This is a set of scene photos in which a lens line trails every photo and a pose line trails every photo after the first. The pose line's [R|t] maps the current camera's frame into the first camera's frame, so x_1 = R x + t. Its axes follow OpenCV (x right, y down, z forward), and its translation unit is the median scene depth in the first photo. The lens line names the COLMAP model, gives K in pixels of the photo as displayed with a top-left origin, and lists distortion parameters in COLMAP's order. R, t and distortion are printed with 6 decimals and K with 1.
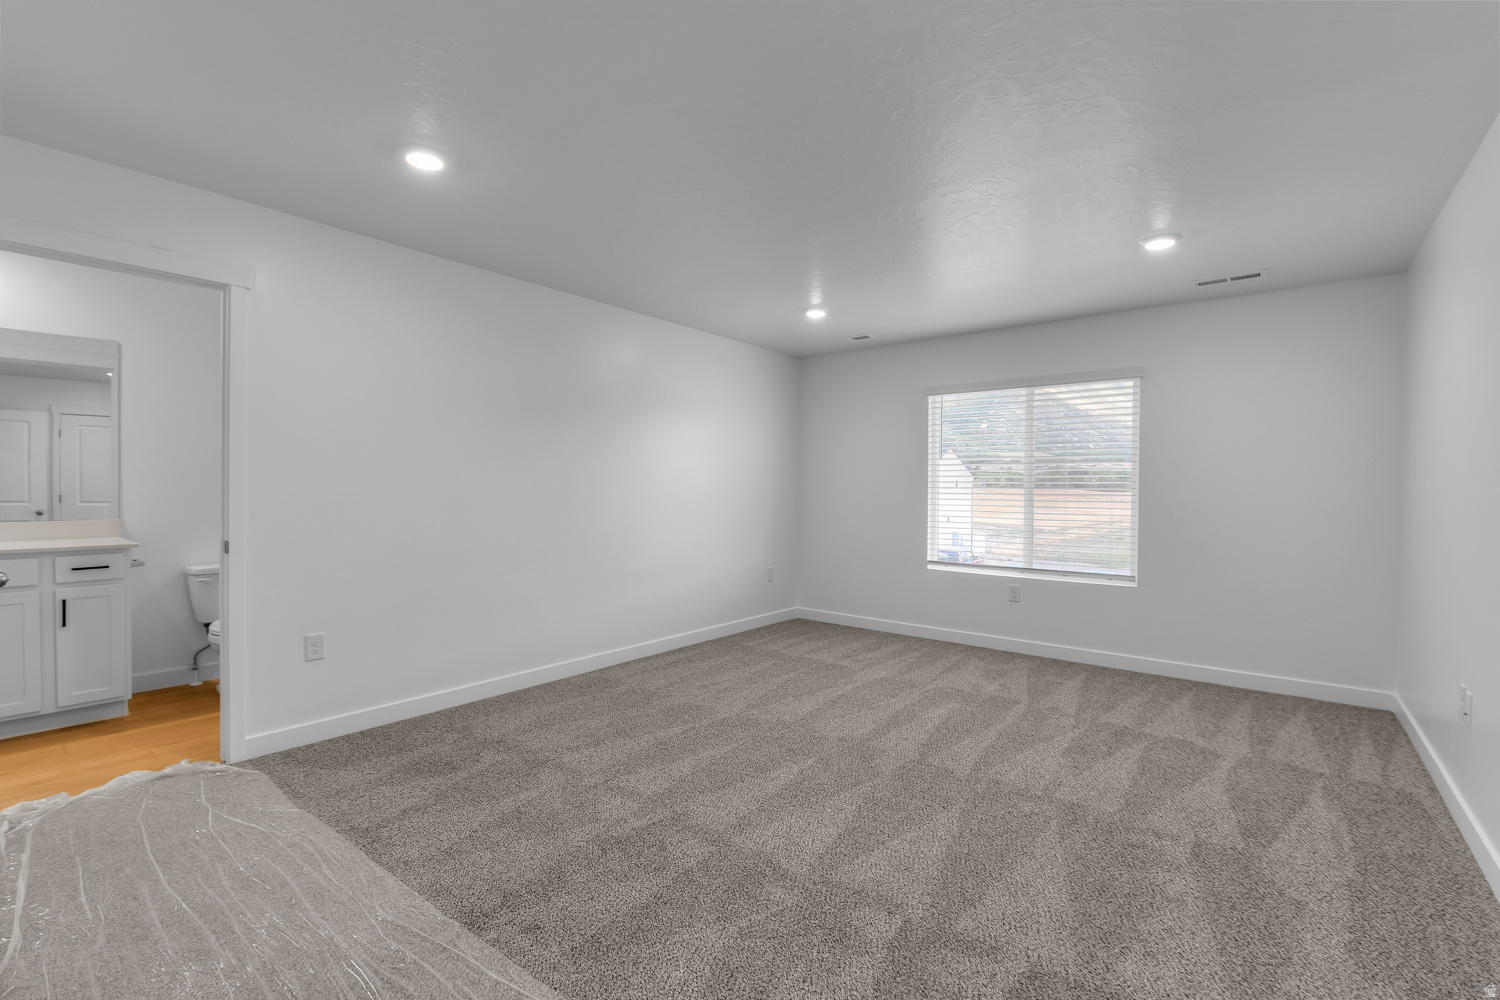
lens RADIAL K [[659.3, 0, 747.1], [0, 659.3, 487.6], [0, 0, 1]] dist [-0.004098, -0.001015]
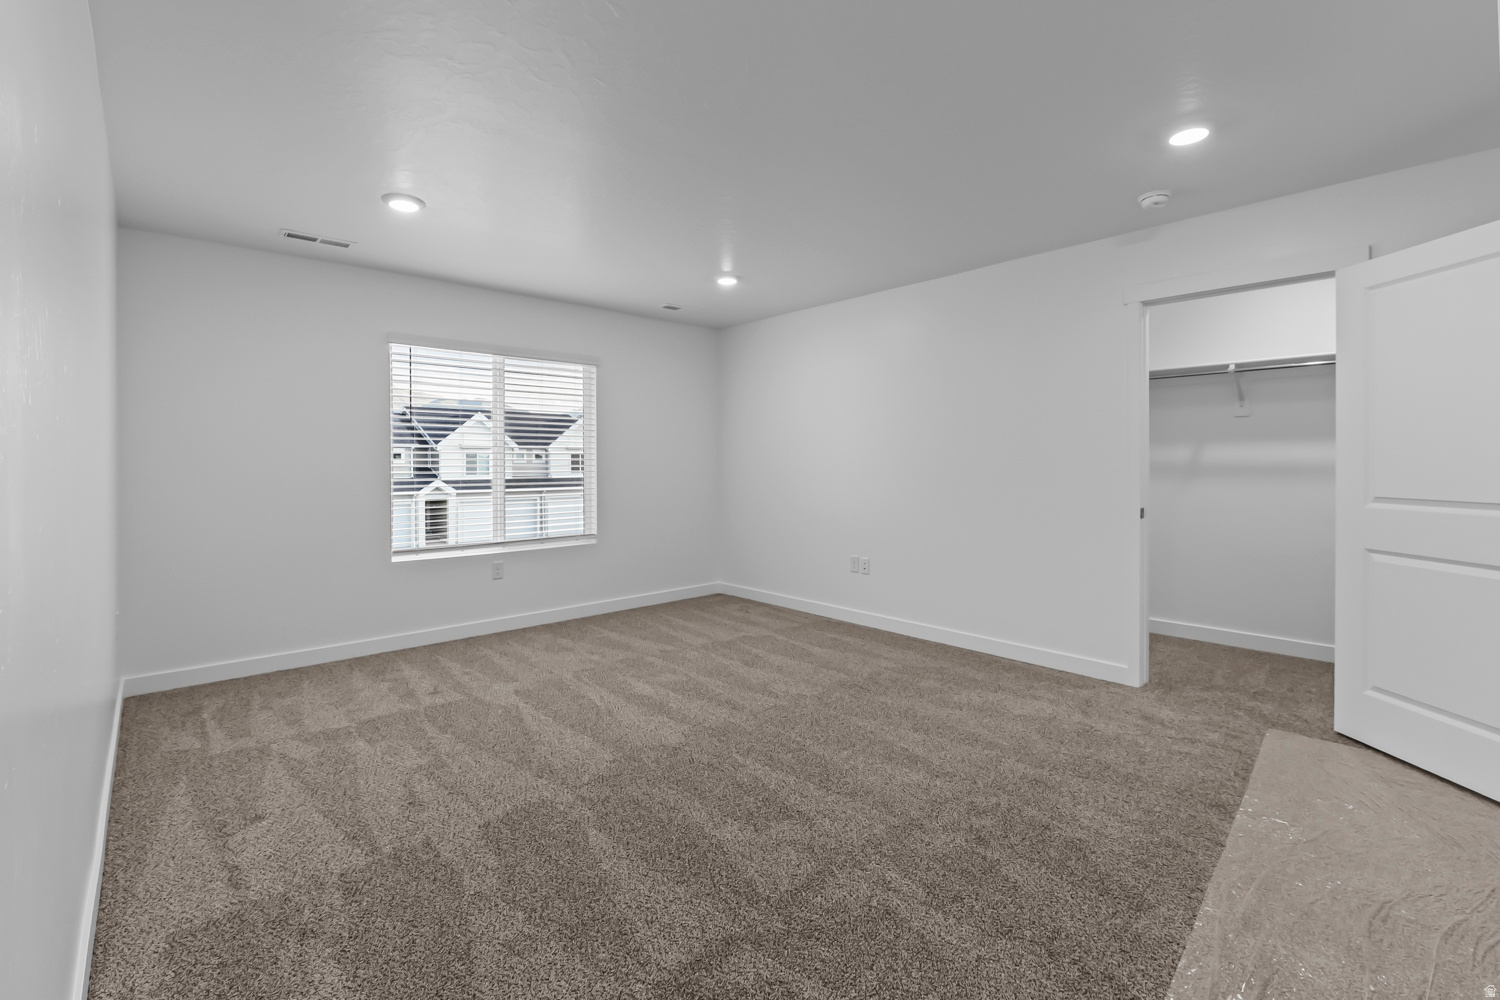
lens RADIAL K [[654.1, 0, 747.6], [0, 654.1, 459.0], [0, 0, 1]] dist [-0.001319, -0.000402]
pose [[0.146606, -0.008274, 0.989160, -0.570528], [-0.005294, 0.999944, 0.009149, -0.012953], [-0.989181, -0.006578, 0.146554, 0.598859]]
